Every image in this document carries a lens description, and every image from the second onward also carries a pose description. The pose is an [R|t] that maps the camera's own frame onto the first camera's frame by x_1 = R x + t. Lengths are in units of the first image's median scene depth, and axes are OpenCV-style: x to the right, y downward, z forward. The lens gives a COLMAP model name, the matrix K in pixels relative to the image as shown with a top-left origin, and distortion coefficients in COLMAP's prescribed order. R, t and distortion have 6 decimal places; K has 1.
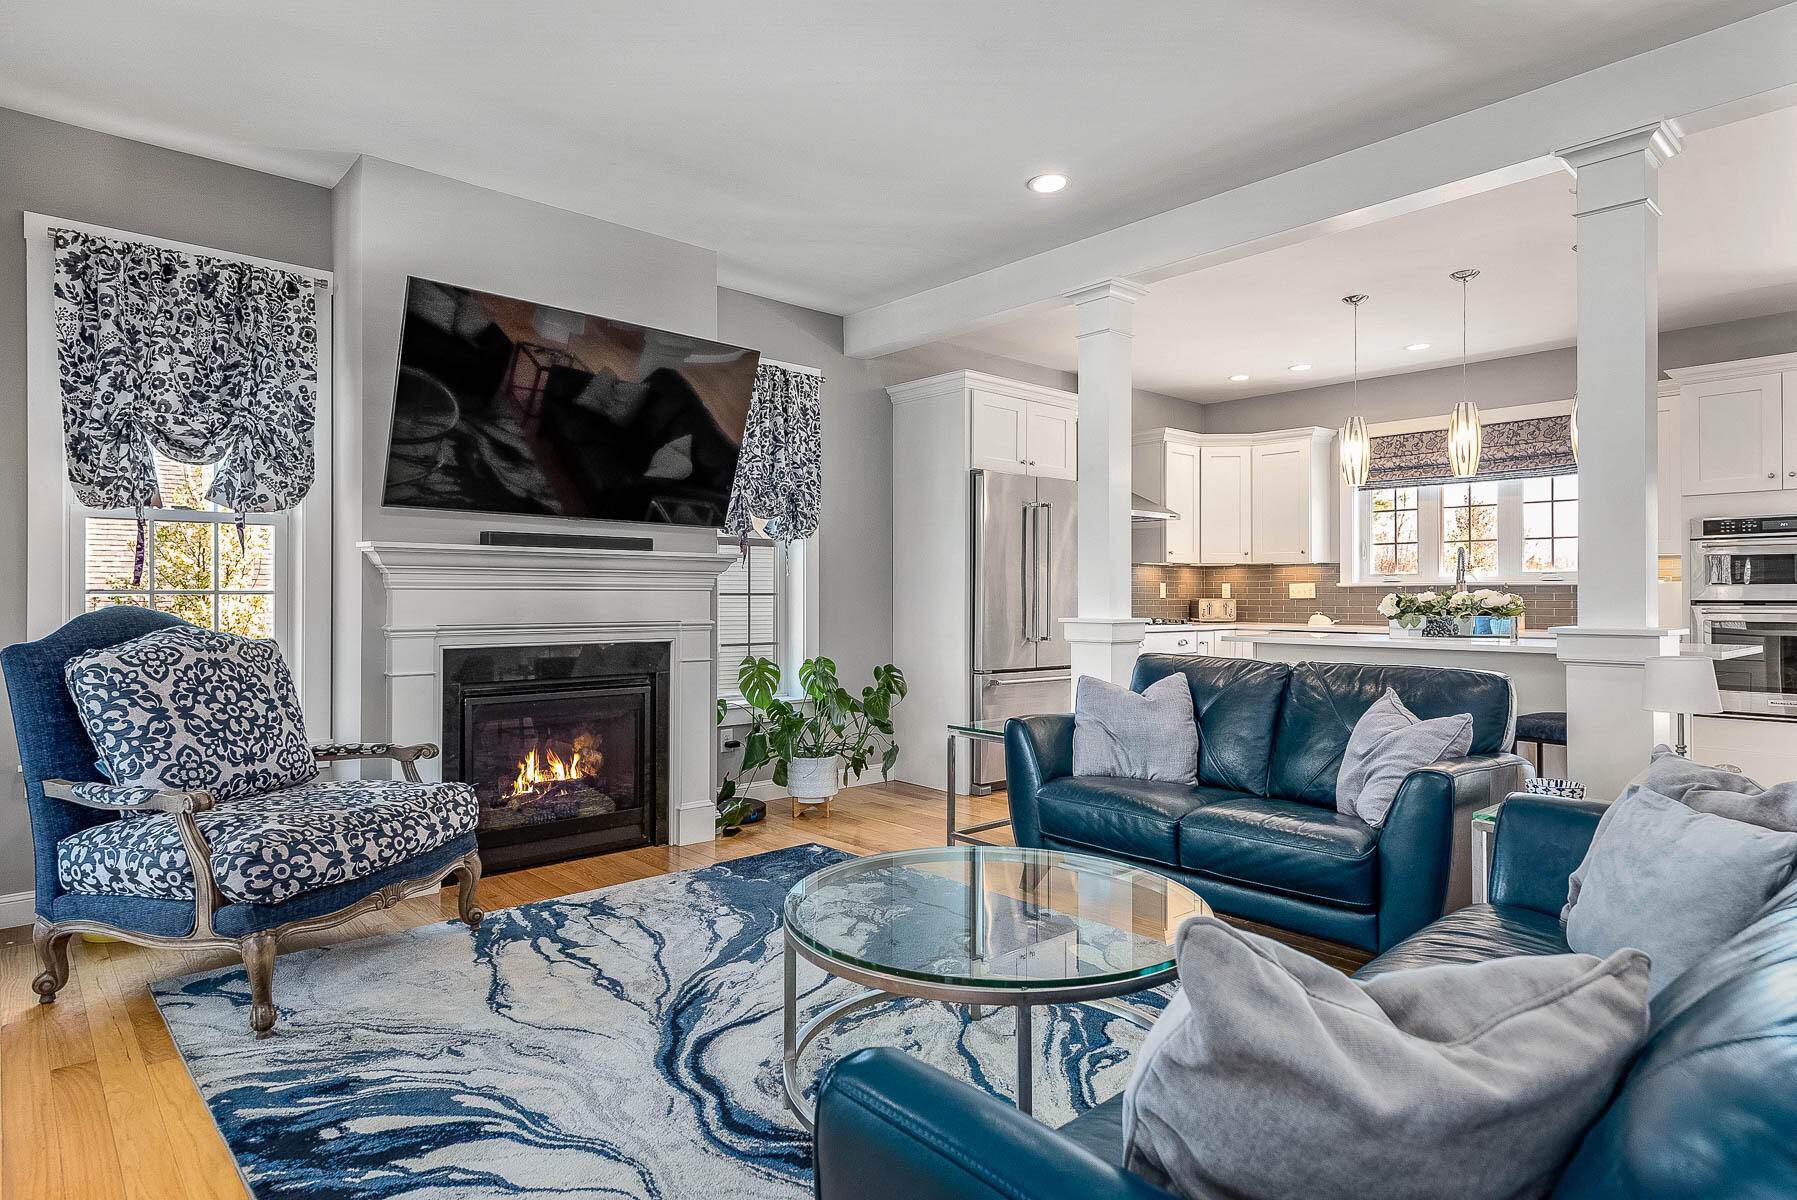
lens RADIAL K [[999.3, 0, 884.2], [0, 999.3, 587.9], [0, 0, 1]] dist [0.005993, -0.001185]
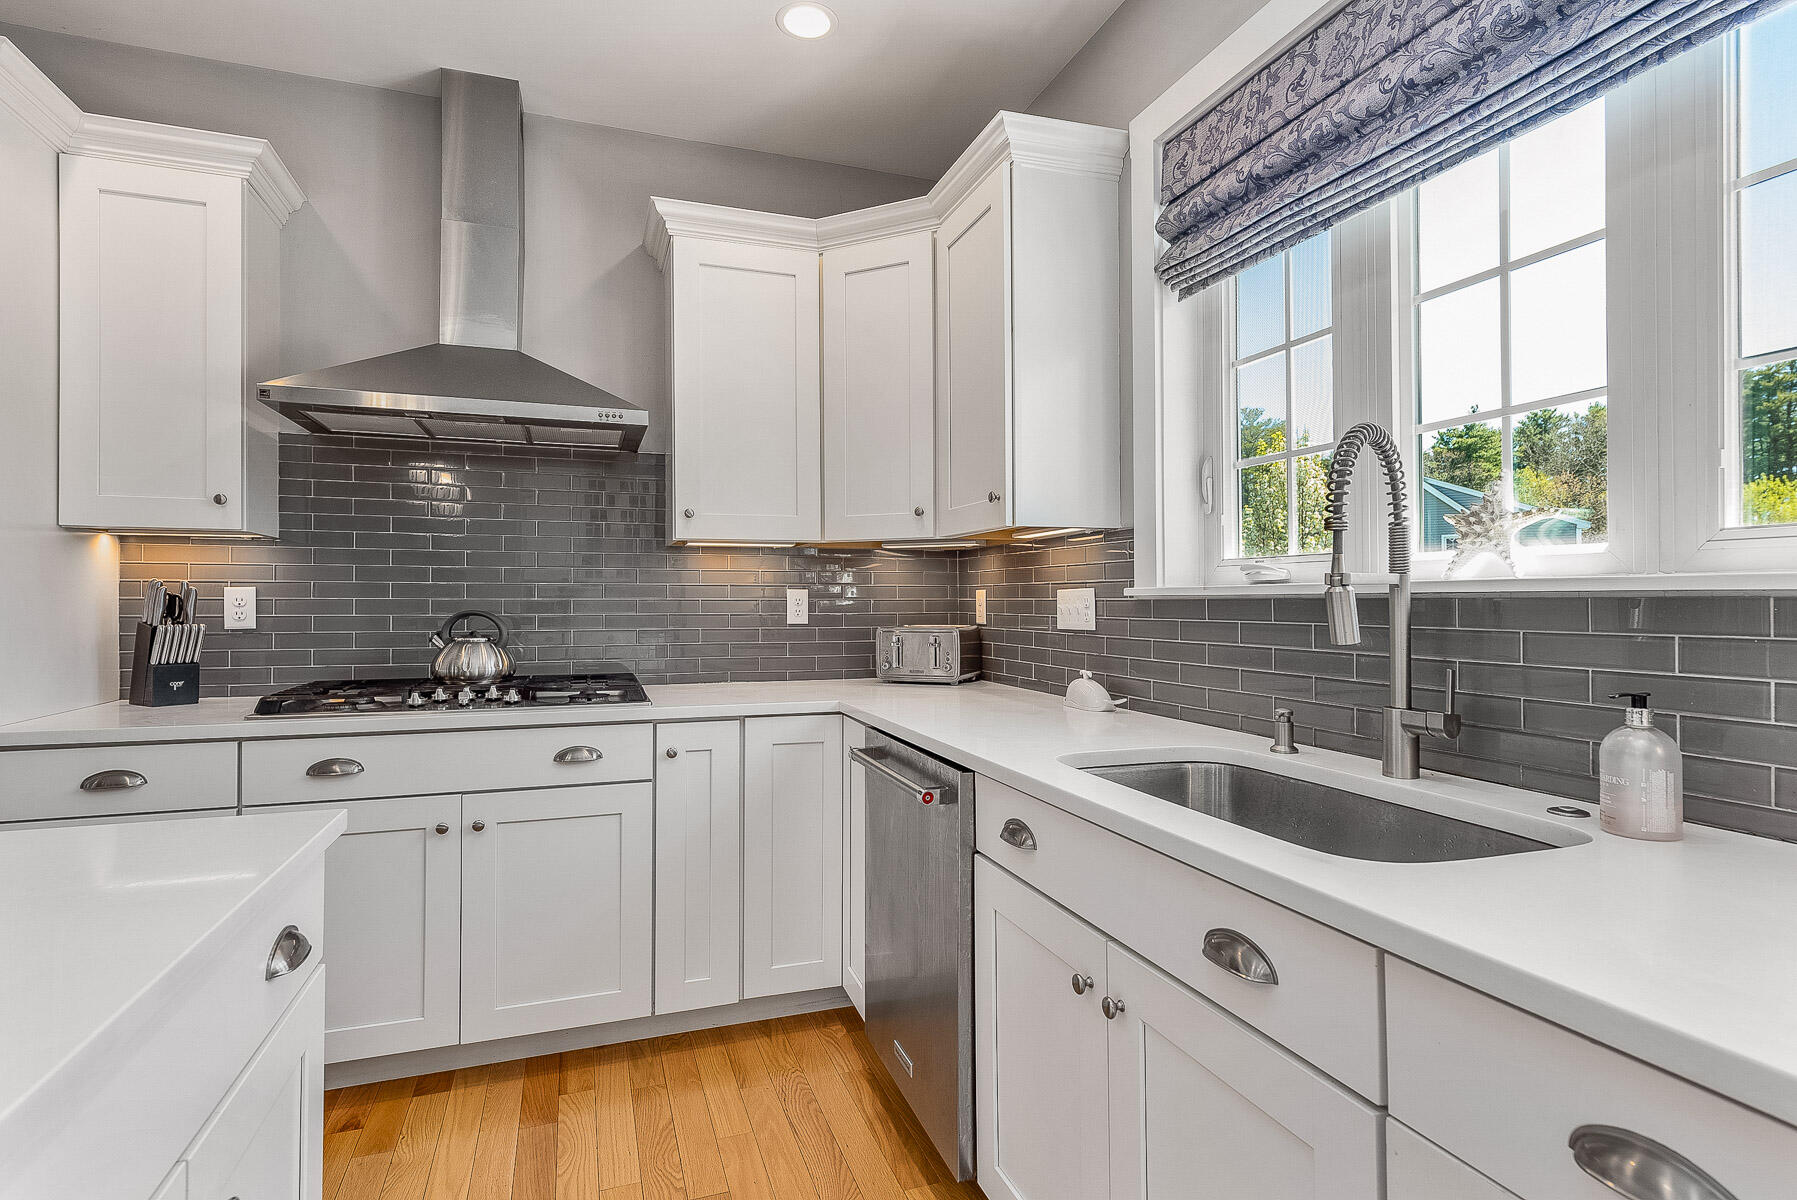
lens RADIAL K [[906.2, 0, 892.8], [0, 906.2, 588.3], [0, 0, 1]] dist [0.010791, 0.000107]
pose [[0.927218, -0.004490, -0.374496, 0.713151], [0.002624, 0.999981, -0.005491, -0.004475], [0.374513, 0.004109, 0.927212, 0.995242]]
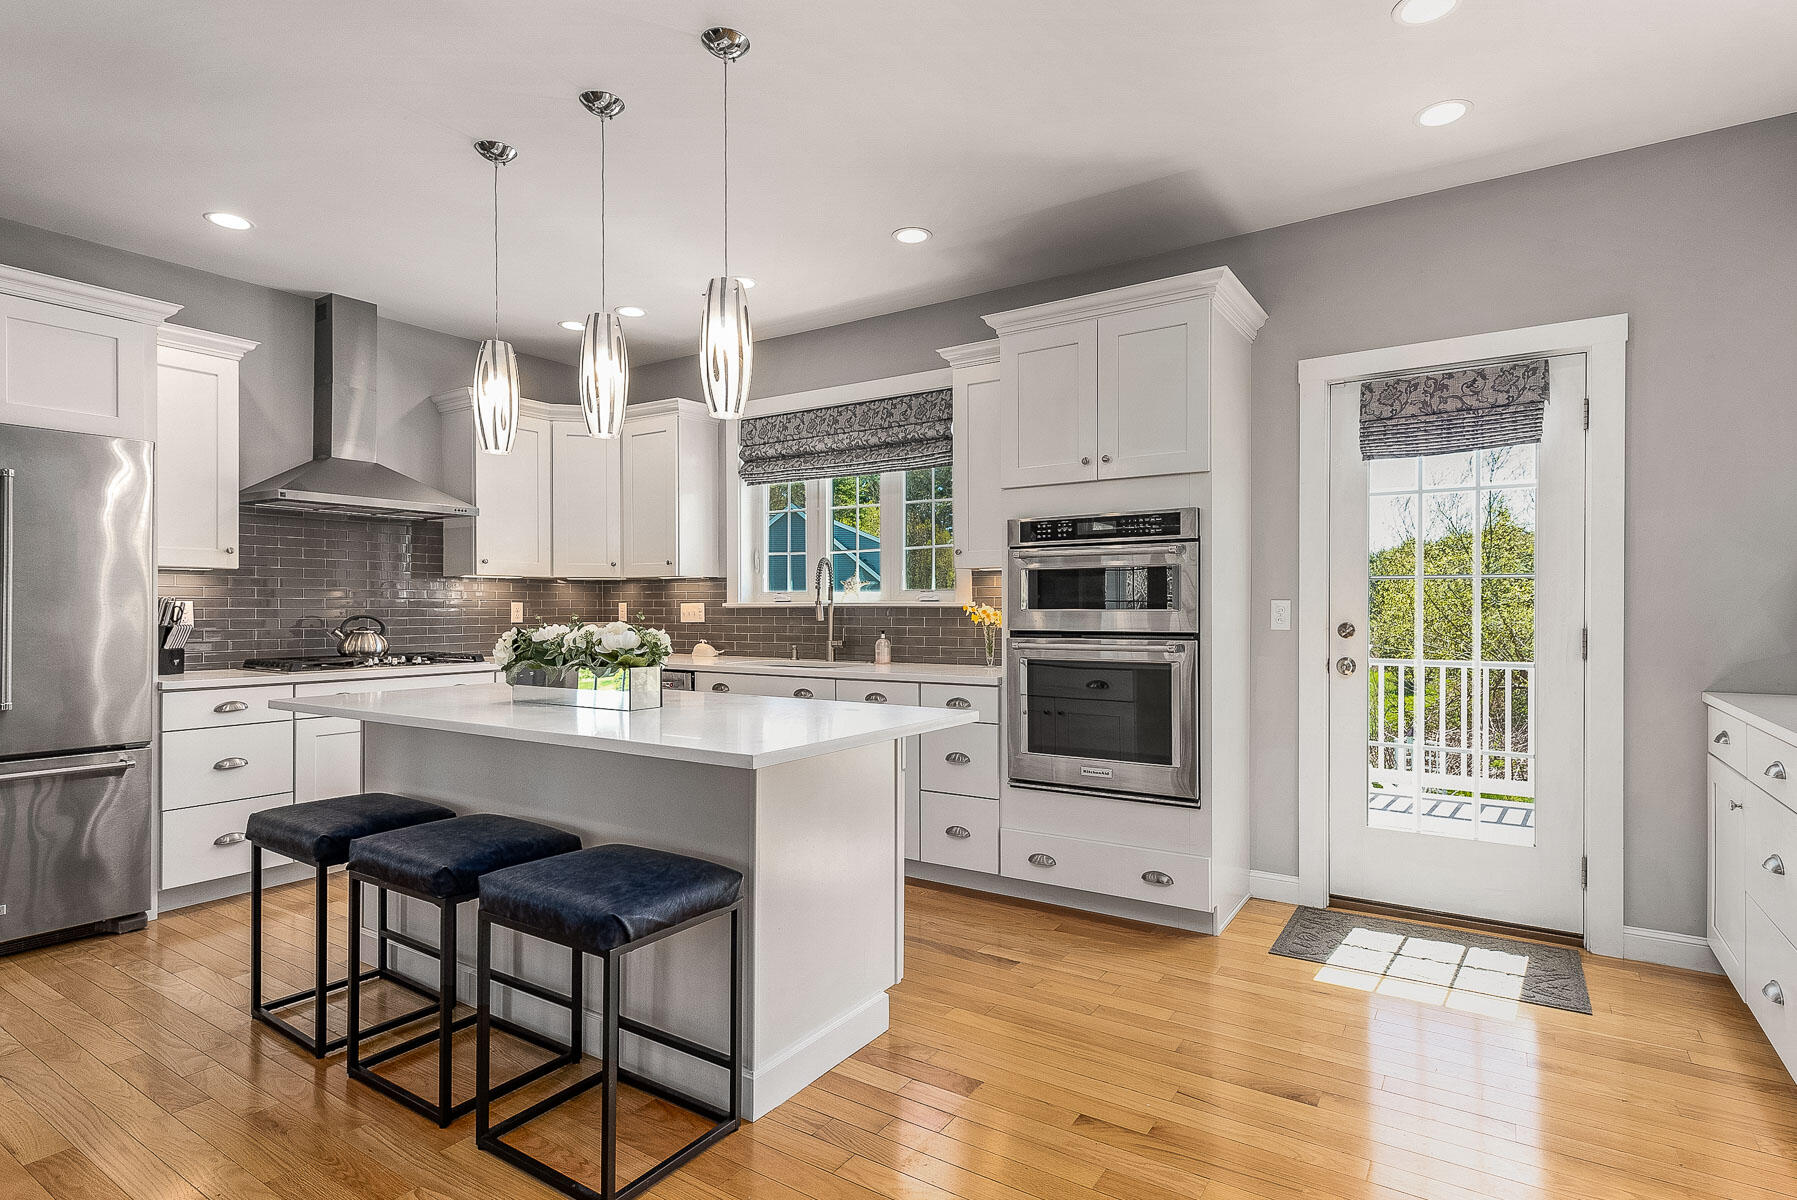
lens RADIAL K [[906.2, 0, 923.5], [0, 906.2, 603.6], [0, 0, 1]] dist [0.010791, 0.000107]
pose [[0.961010, -0.000446, 0.276515, 0.587990], [-0.000559, 0.999994, 0.003558, -0.010049], [-0.276515, -0.003574, 0.961003, 0.397125]]
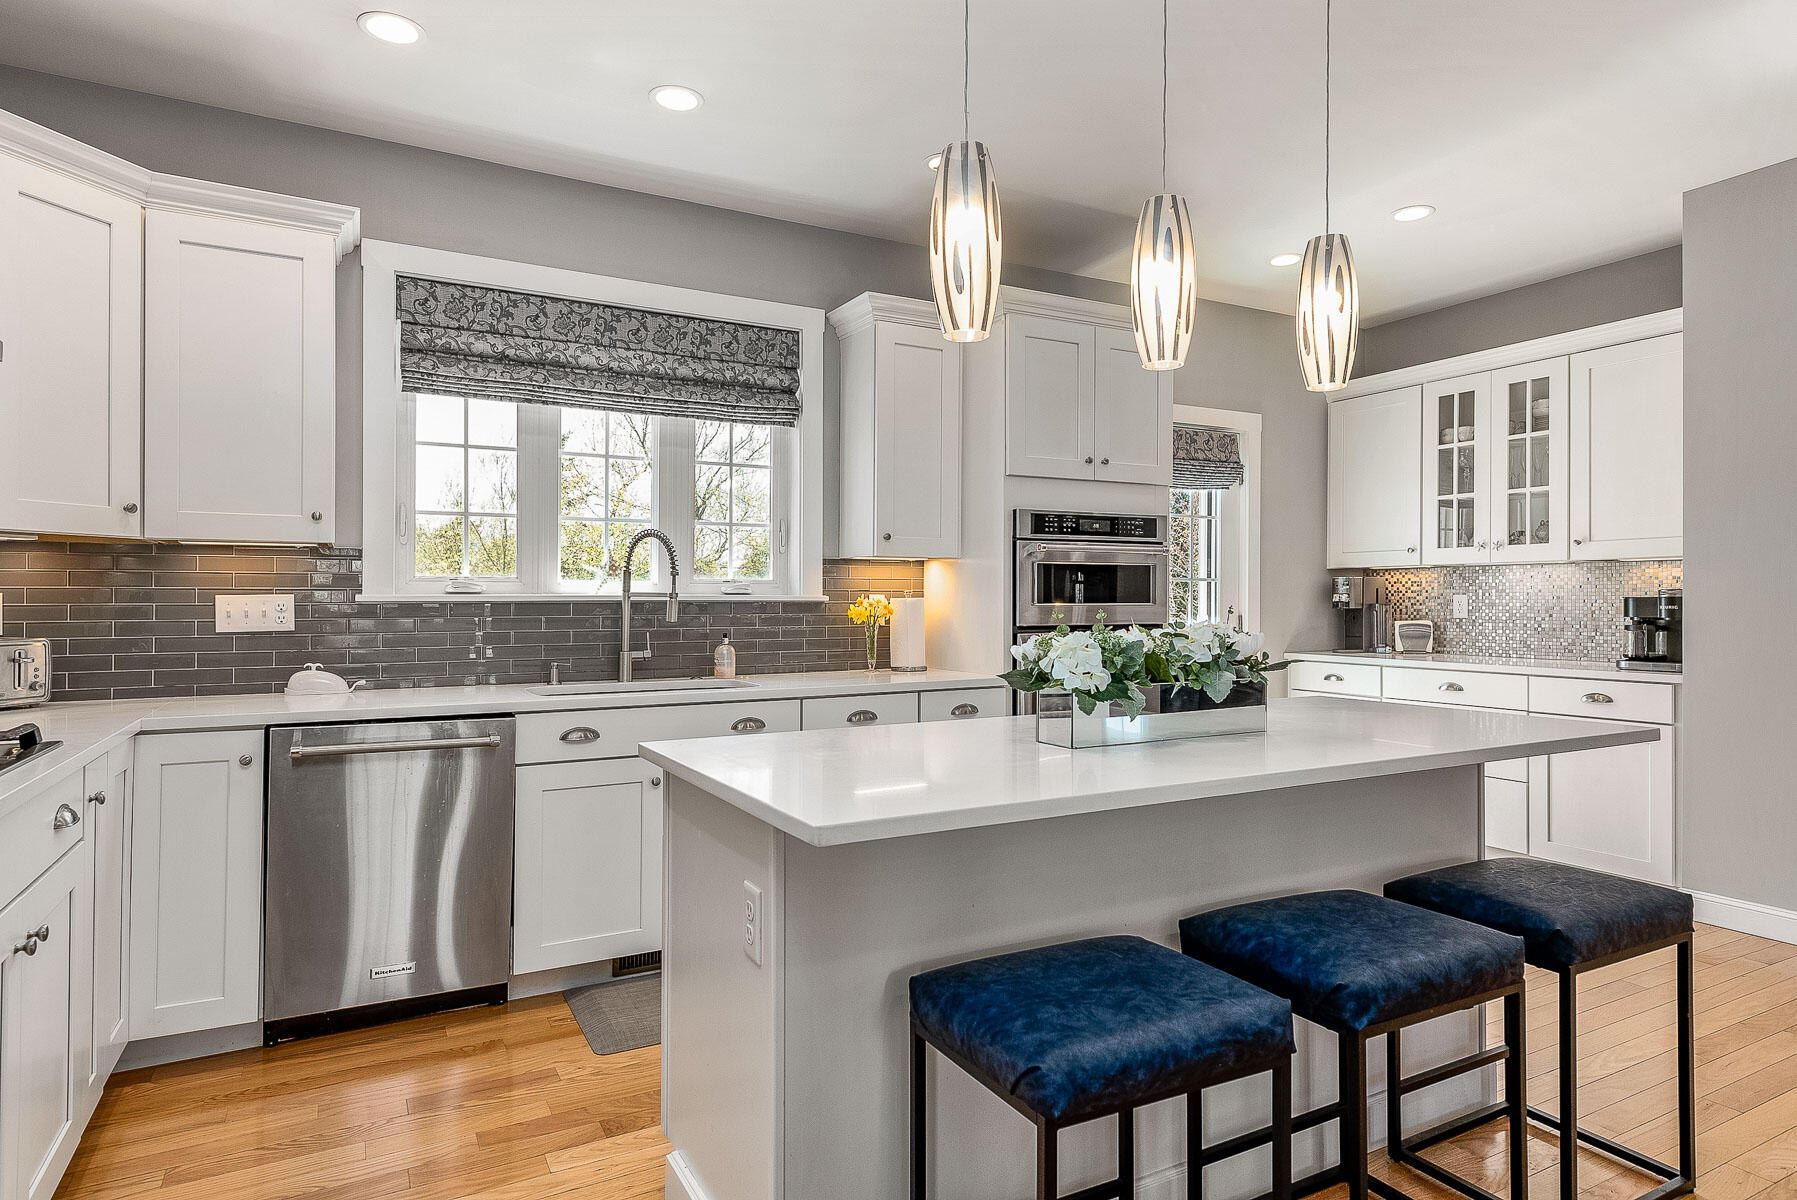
lens RADIAL K [[999.3, 0, 901.1], [0, 999.3, 597.6], [0, 0, 1]] dist [0.005993, -0.001185]
pose [[0.212242, 0.001113, 0.977216, 0.114101], [-0.005674, 0.999984, 0.000093, -0.007090], [-0.977201, -0.005565, 0.212245, 0.977807]]
